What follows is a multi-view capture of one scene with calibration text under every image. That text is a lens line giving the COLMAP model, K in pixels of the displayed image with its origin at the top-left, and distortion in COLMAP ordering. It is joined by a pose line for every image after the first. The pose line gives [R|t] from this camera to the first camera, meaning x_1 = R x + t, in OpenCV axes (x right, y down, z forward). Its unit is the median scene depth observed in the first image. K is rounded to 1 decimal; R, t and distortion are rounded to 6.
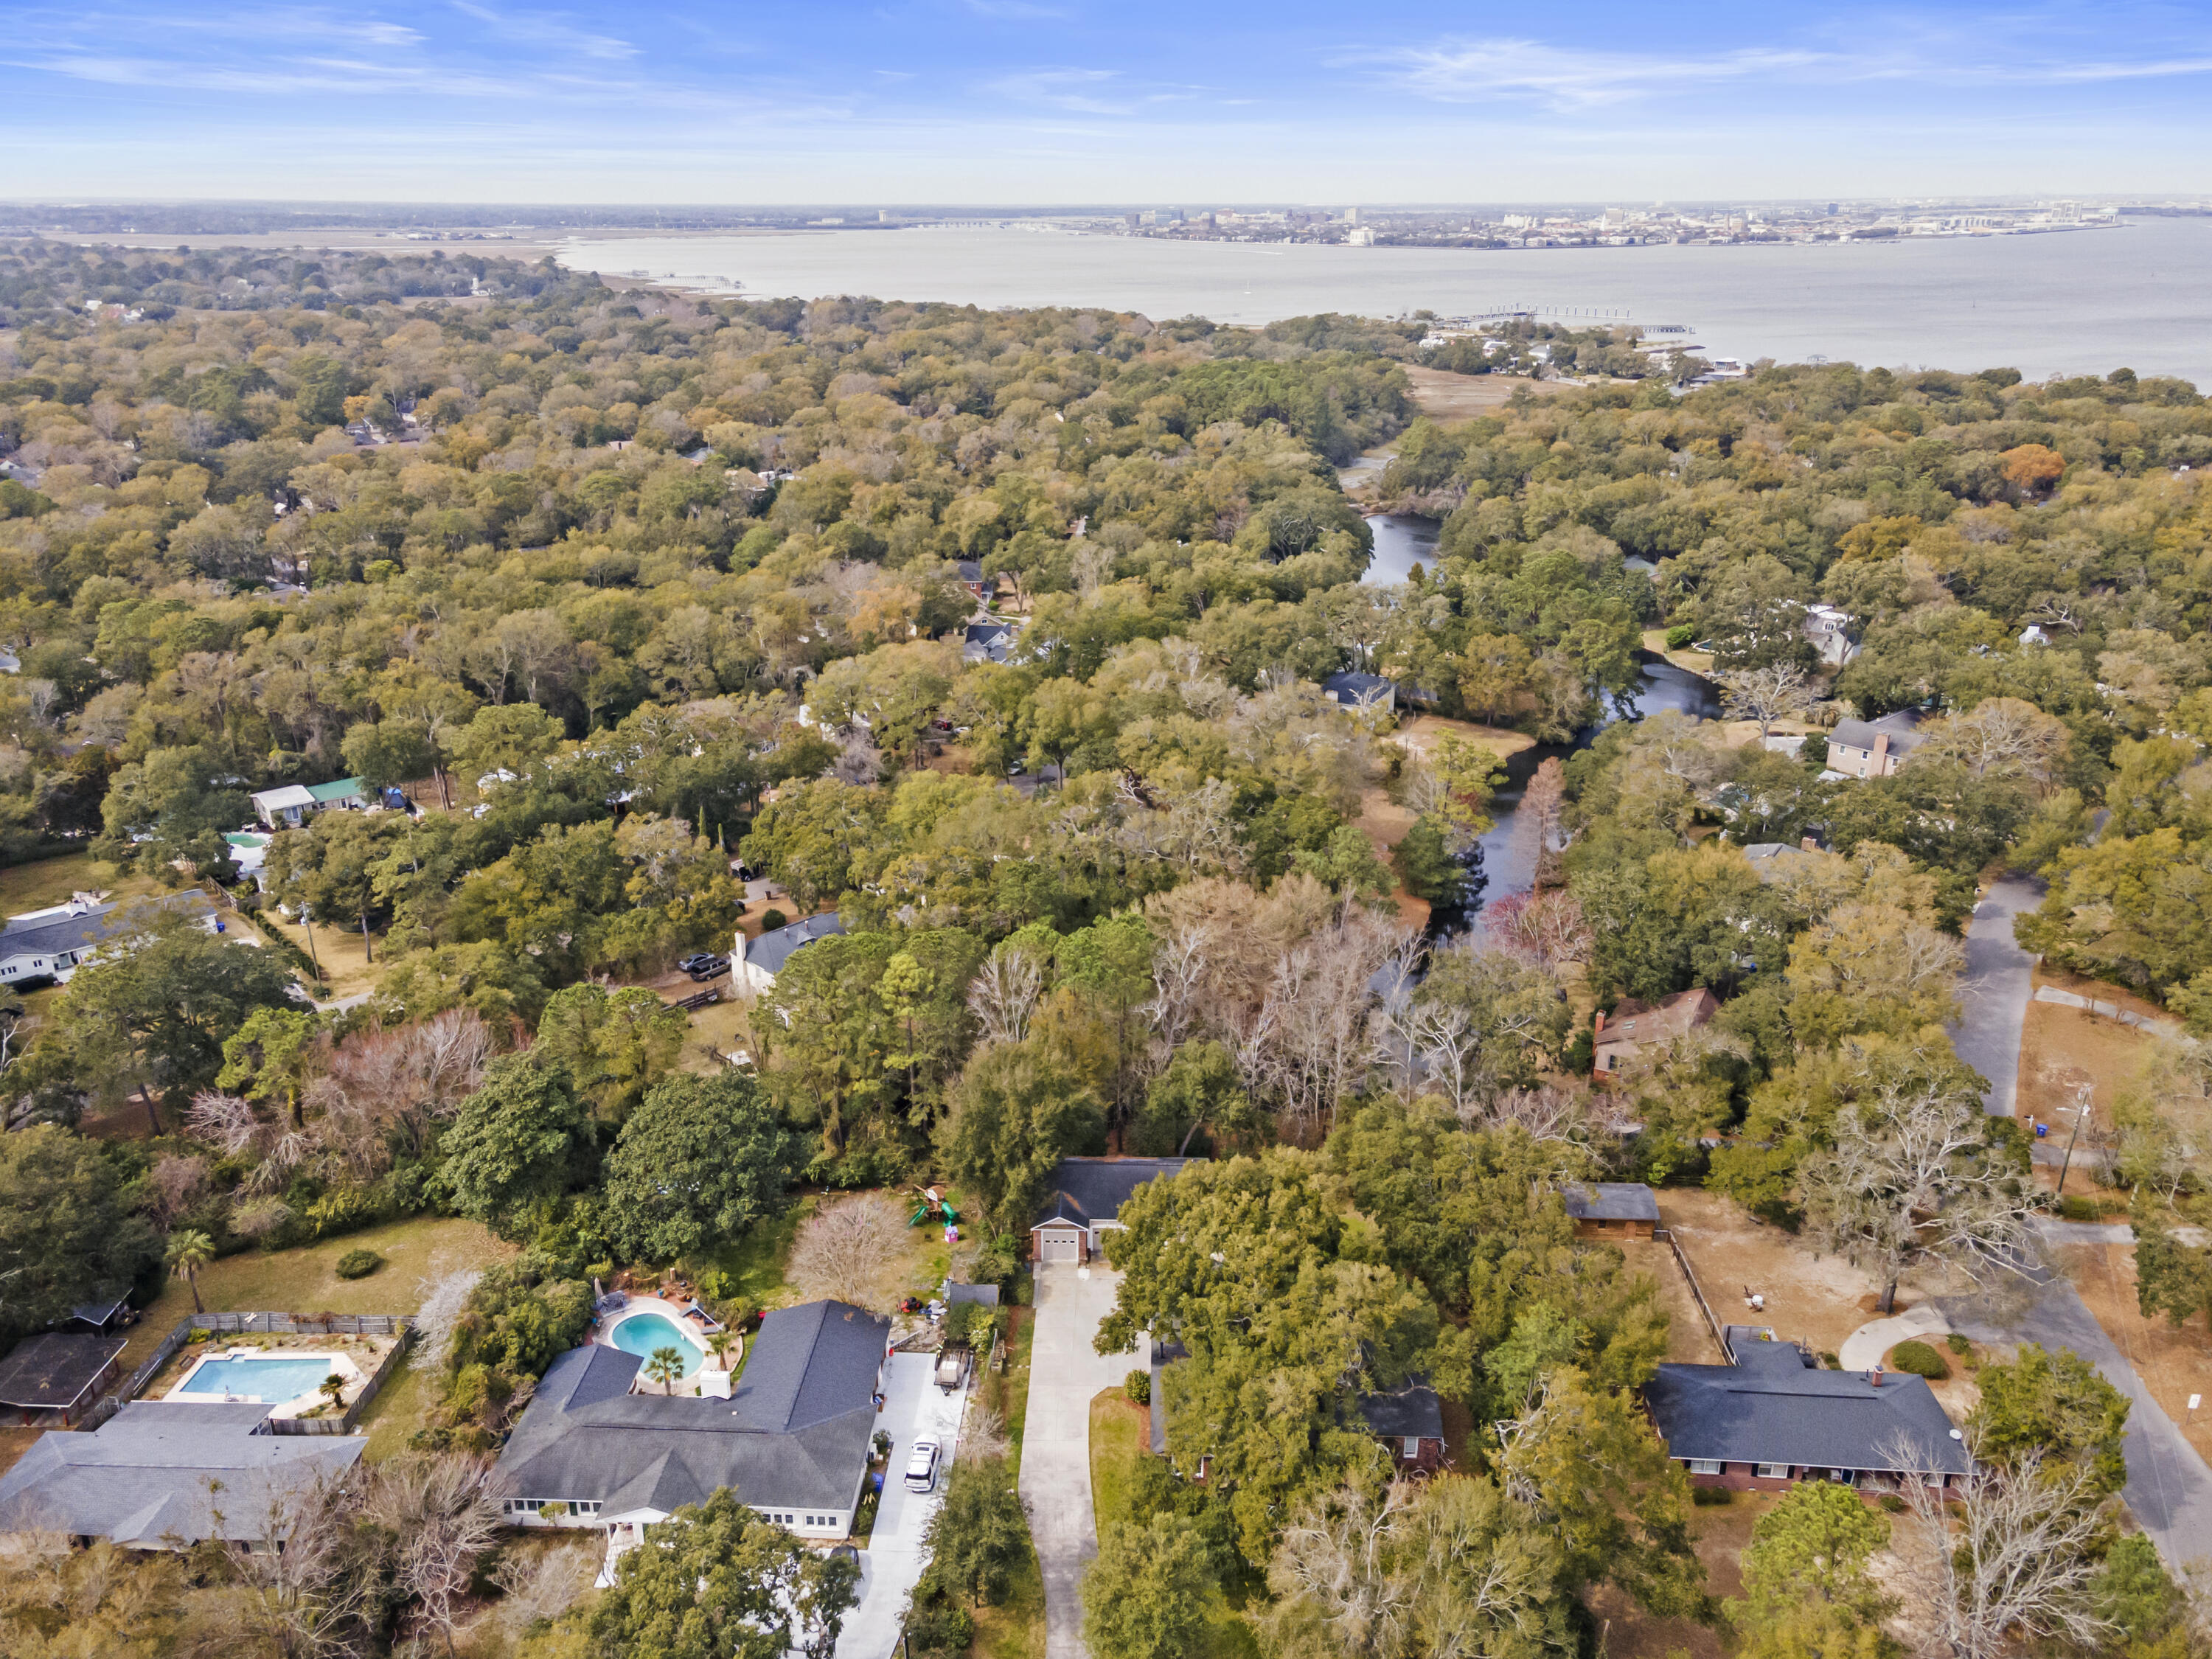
lens RADIAL K [[1604.5, 0, 1130.3], [0, 1604.5, 815.8], [0, 0, 1]] dist [0.013390, 0.037780]
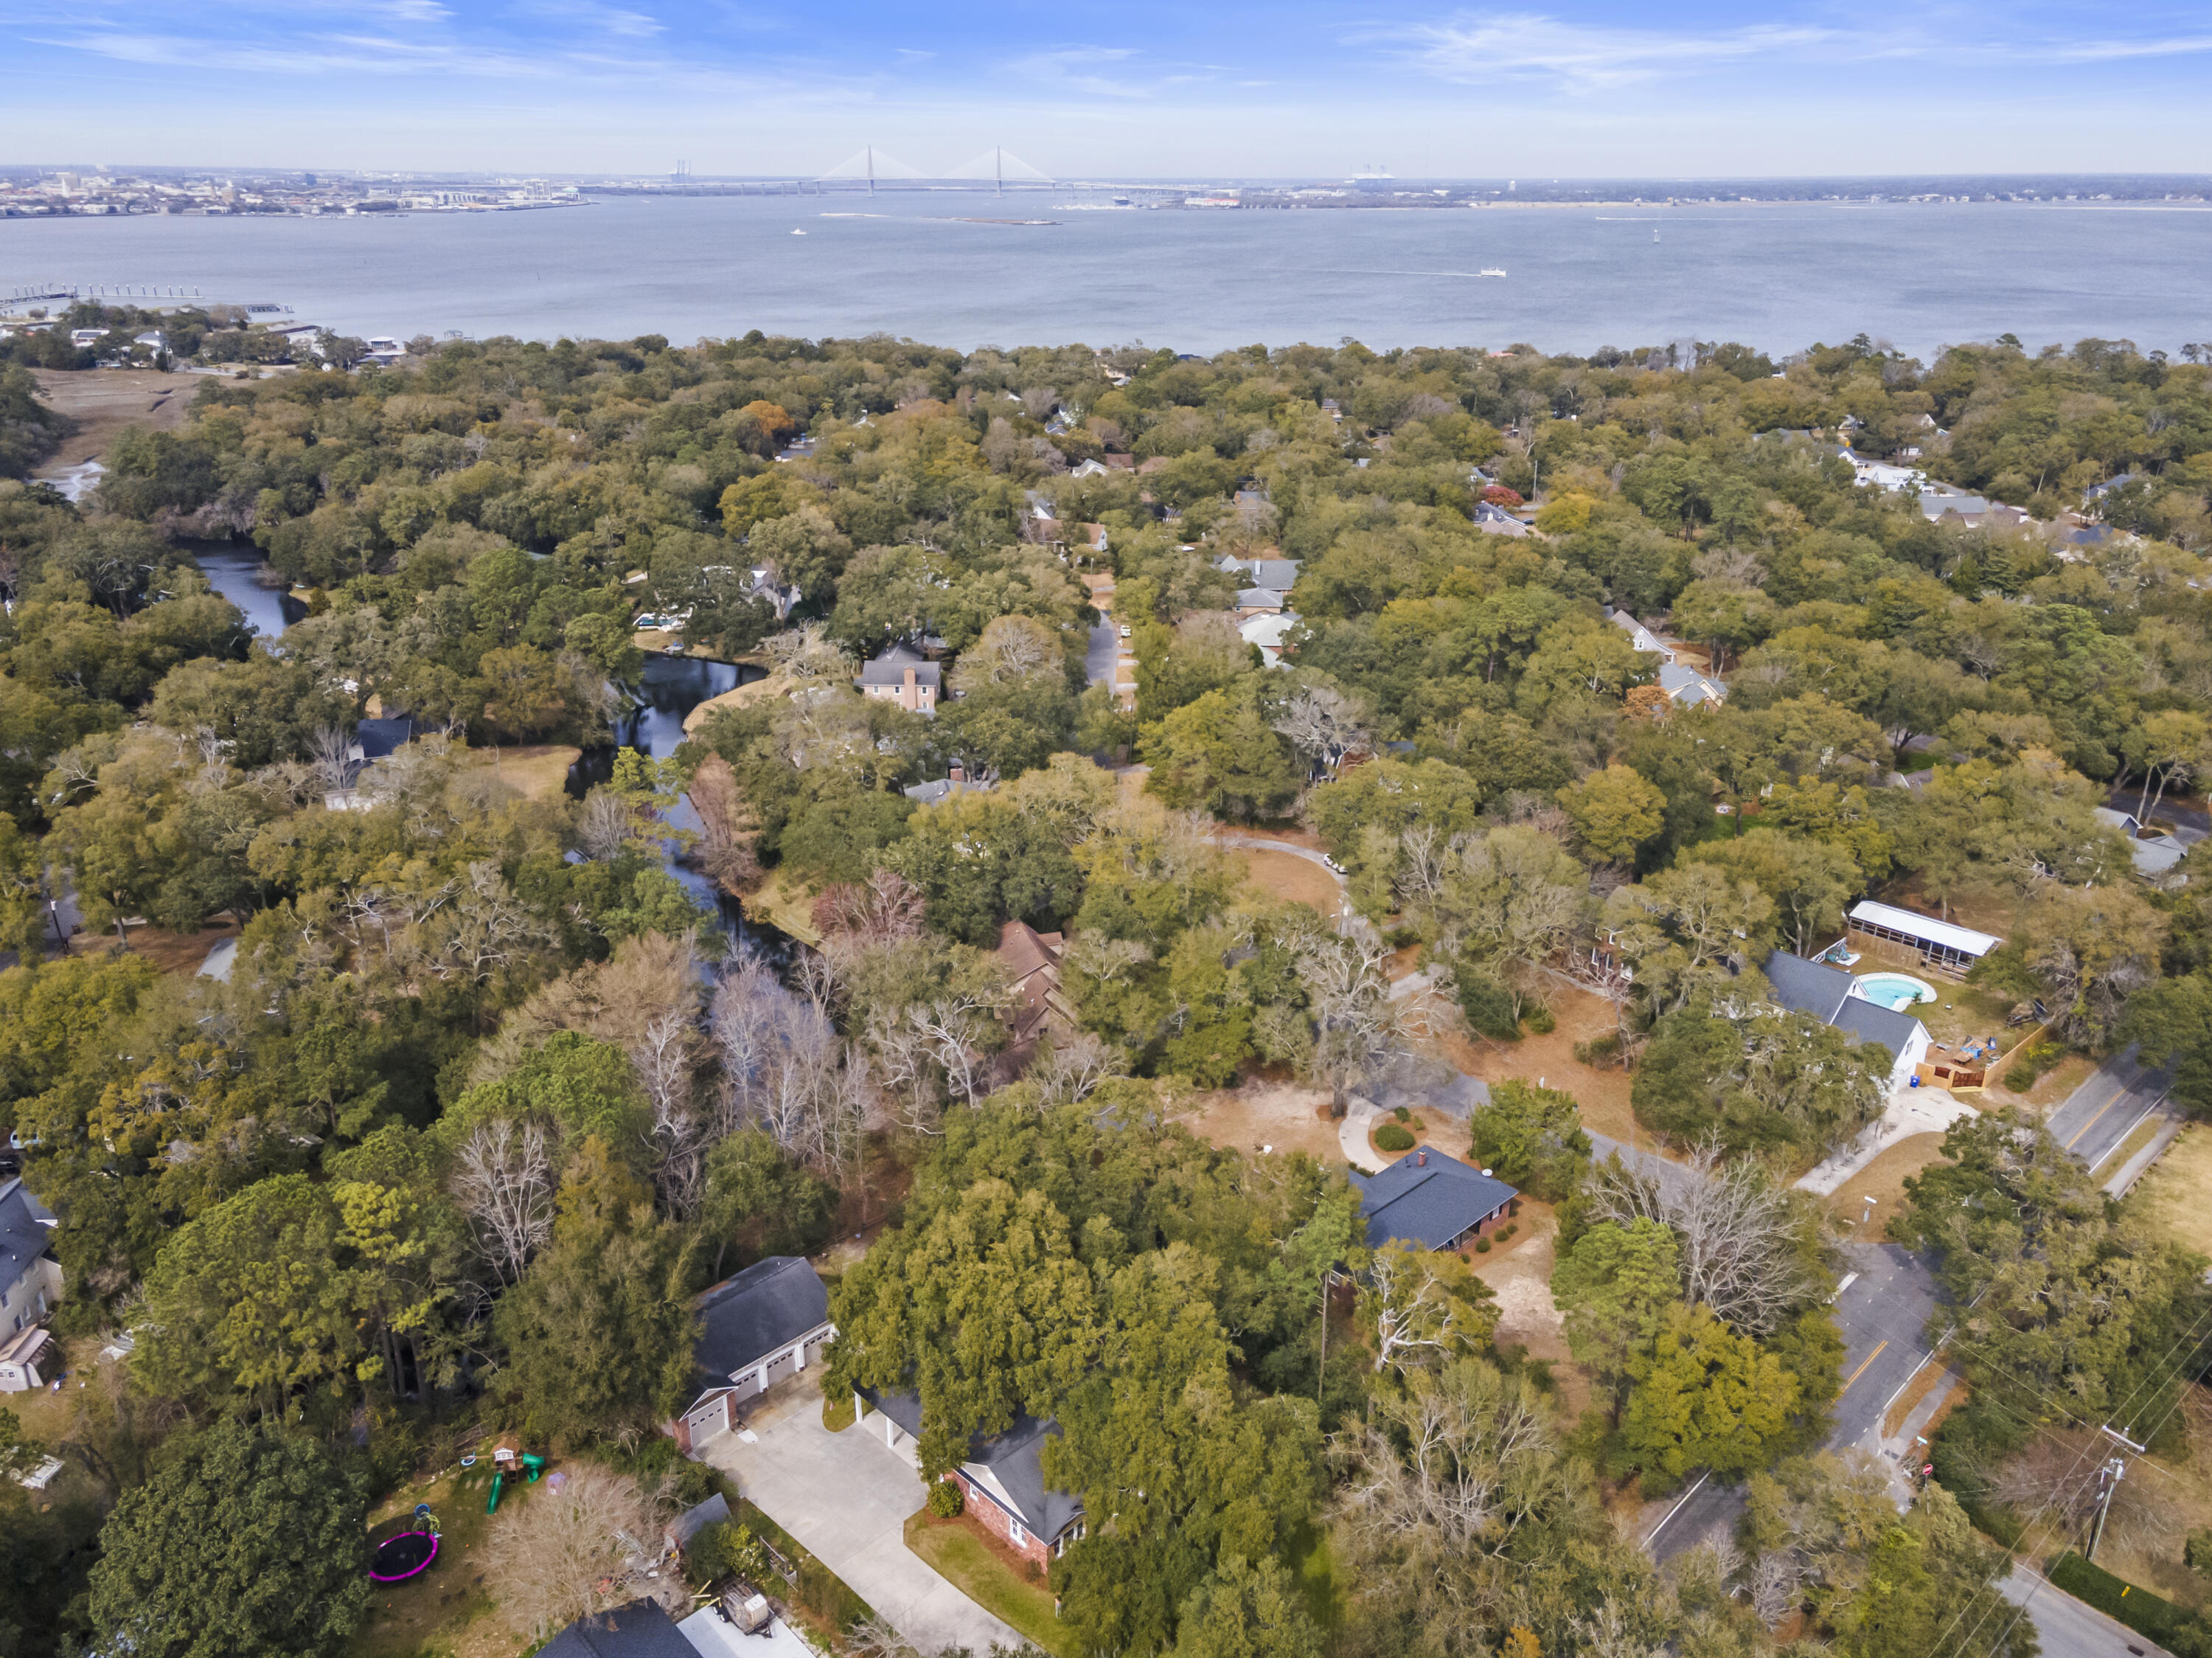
lens RADIAL K [[1604.8, 0, 1088.9], [0, 1604.8, 839.7], [0, 0, 1]] dist [0.013390, 0.037780]
pose [[0.701395, -0.268433, 0.660294, -0.288392], [0.250208, 0.960147, 0.124551, -0.061802], [-0.667414, 0.077851, 0.740607, 0.163449]]
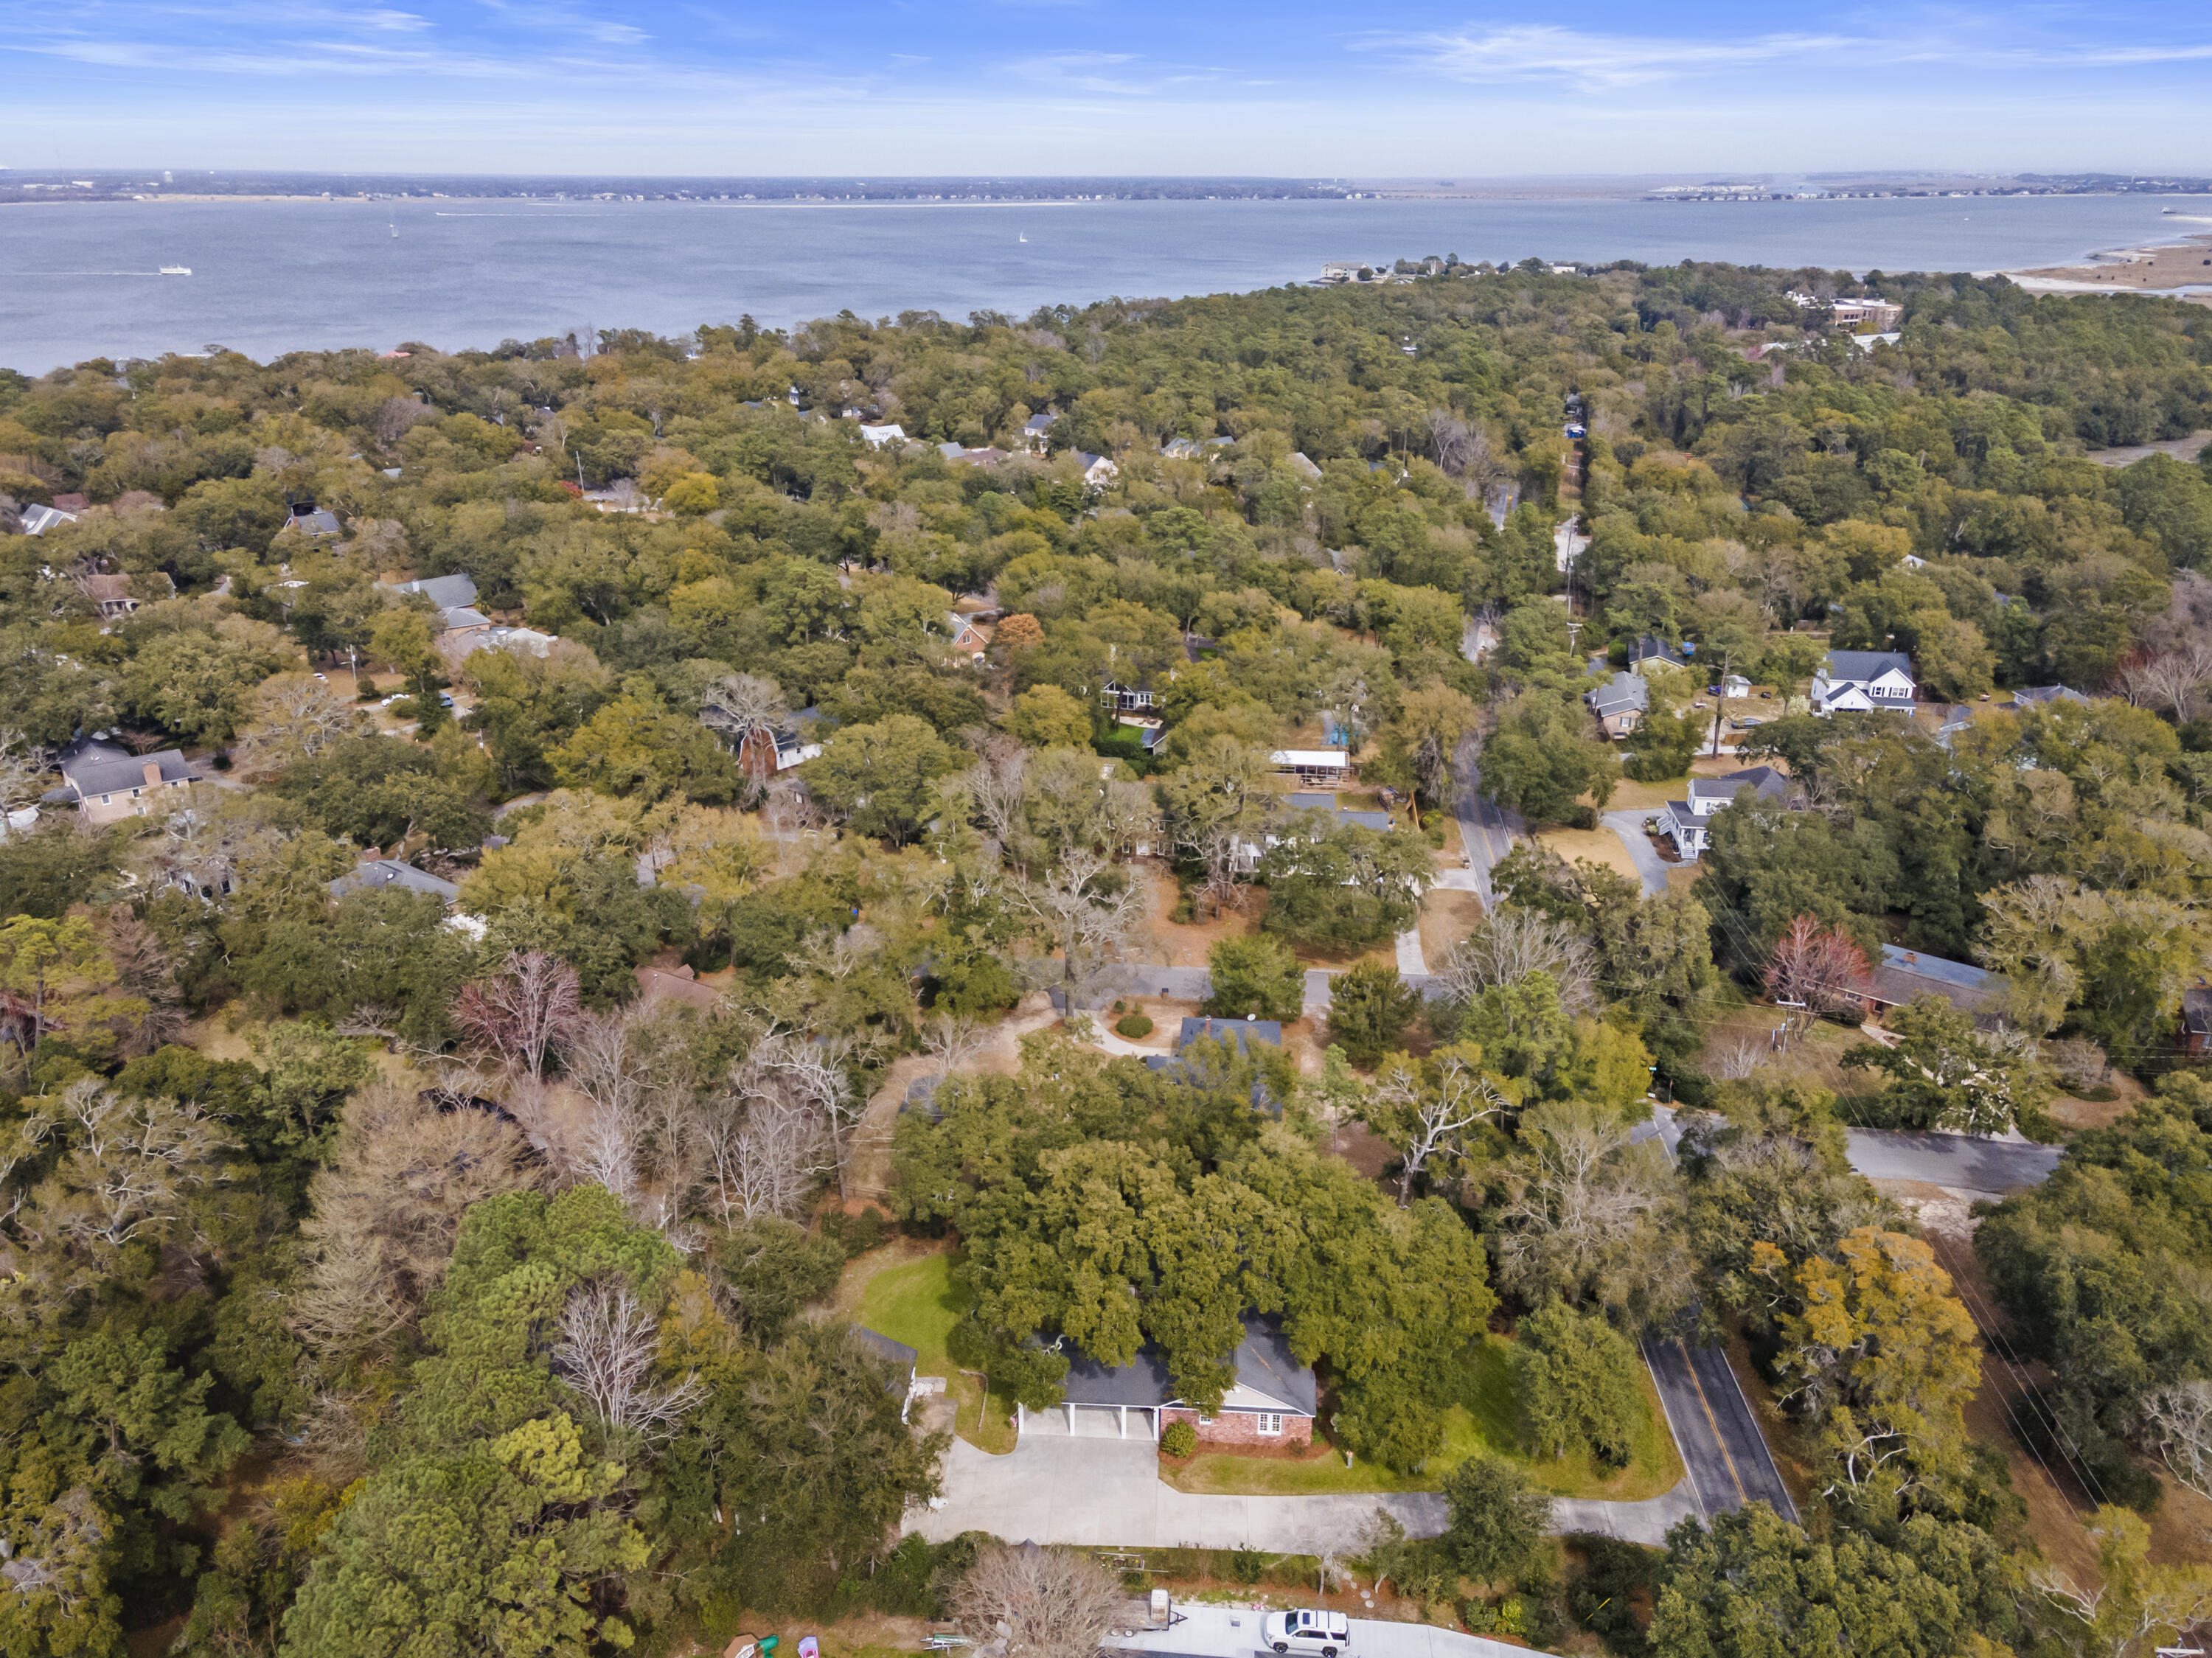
lens RADIAL K [[1604.4, 0, 1074.6], [0, 1604.4, 806.4], [0, 0, 1]] dist [0.013390, 0.037780]
pose [[0.068565, -0.364168, 0.928806, -0.482776], [0.356273, 0.878546, 0.318162, -0.187642], [-0.931863, 0.309093, 0.189981, 0.508153]]
